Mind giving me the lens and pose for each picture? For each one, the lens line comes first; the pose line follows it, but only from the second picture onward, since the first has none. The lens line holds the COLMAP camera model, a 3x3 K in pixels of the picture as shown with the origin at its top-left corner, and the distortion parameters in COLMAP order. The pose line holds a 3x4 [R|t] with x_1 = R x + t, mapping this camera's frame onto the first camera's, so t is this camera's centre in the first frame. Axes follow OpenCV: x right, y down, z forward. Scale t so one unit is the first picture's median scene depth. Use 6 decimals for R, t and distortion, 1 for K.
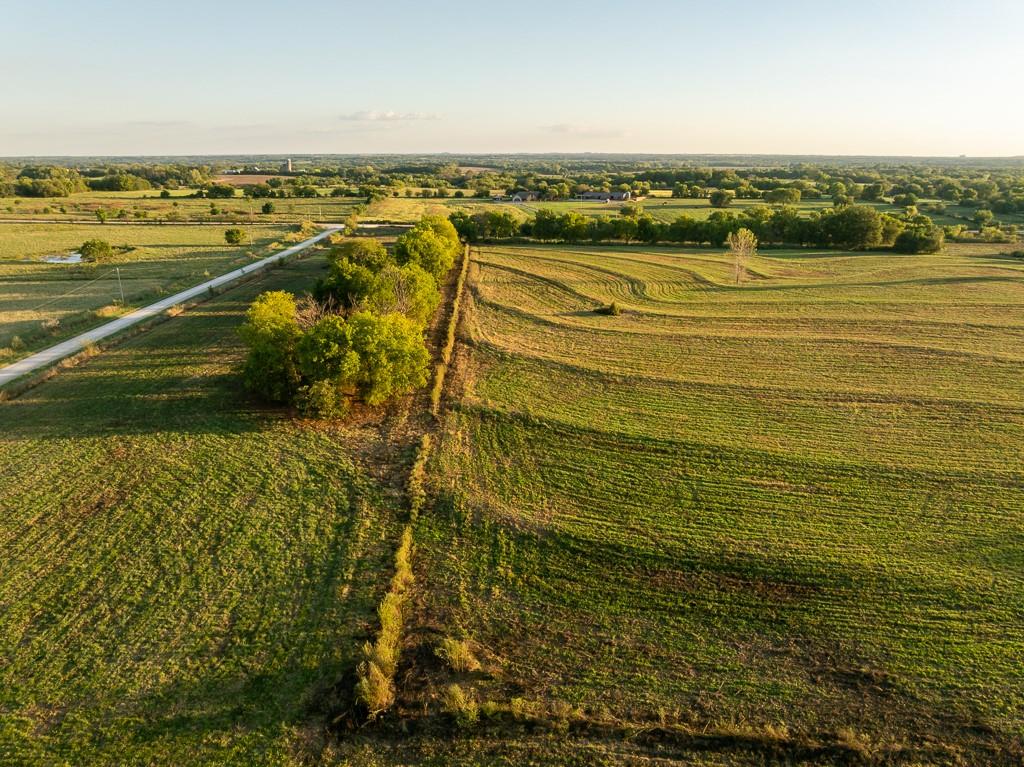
lens RADIAL K [[730.8, 0, 512.0], [0, 730.8, 383.5], [0, 0, 1]] dist [-0.032962, -0.002881]
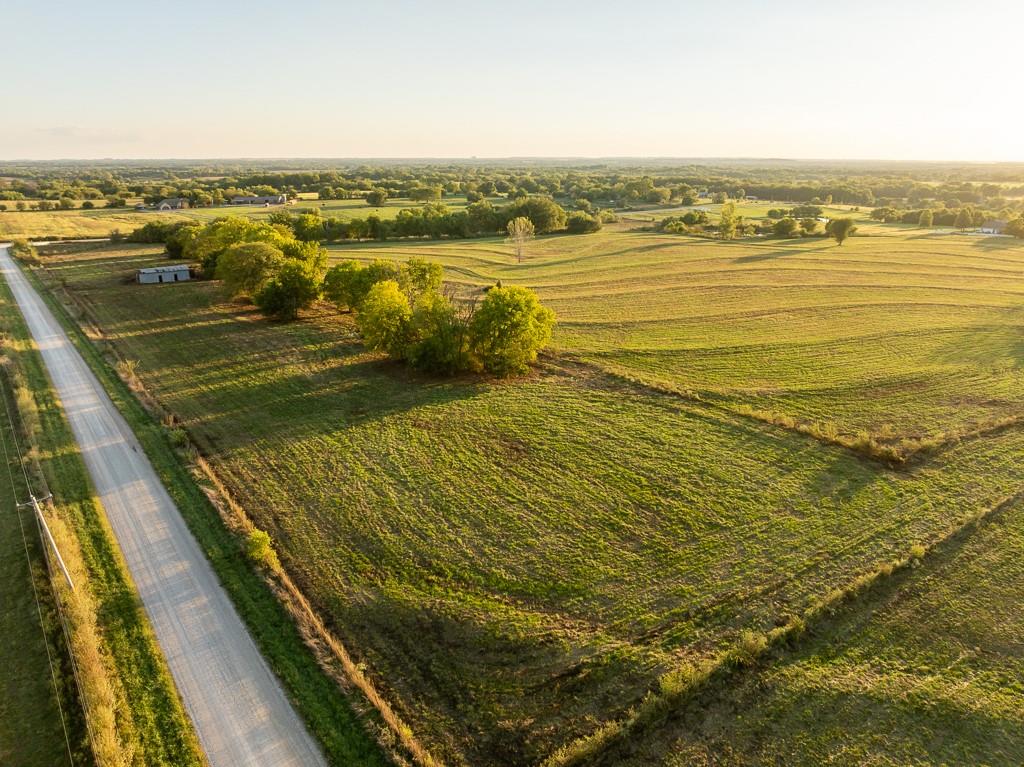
lens RADIAL K [[730.8, 0, 512.0], [0, 730.8, 383.5], [0, 0, 1]] dist [-0.032962, -0.002881]
pose [[0.817369, -0.168255, 0.550998, -0.191461], [0.170876, 0.984169, 0.047047, 0.000706], [-0.550191, 0.055697, 0.833179, -0.000716]]
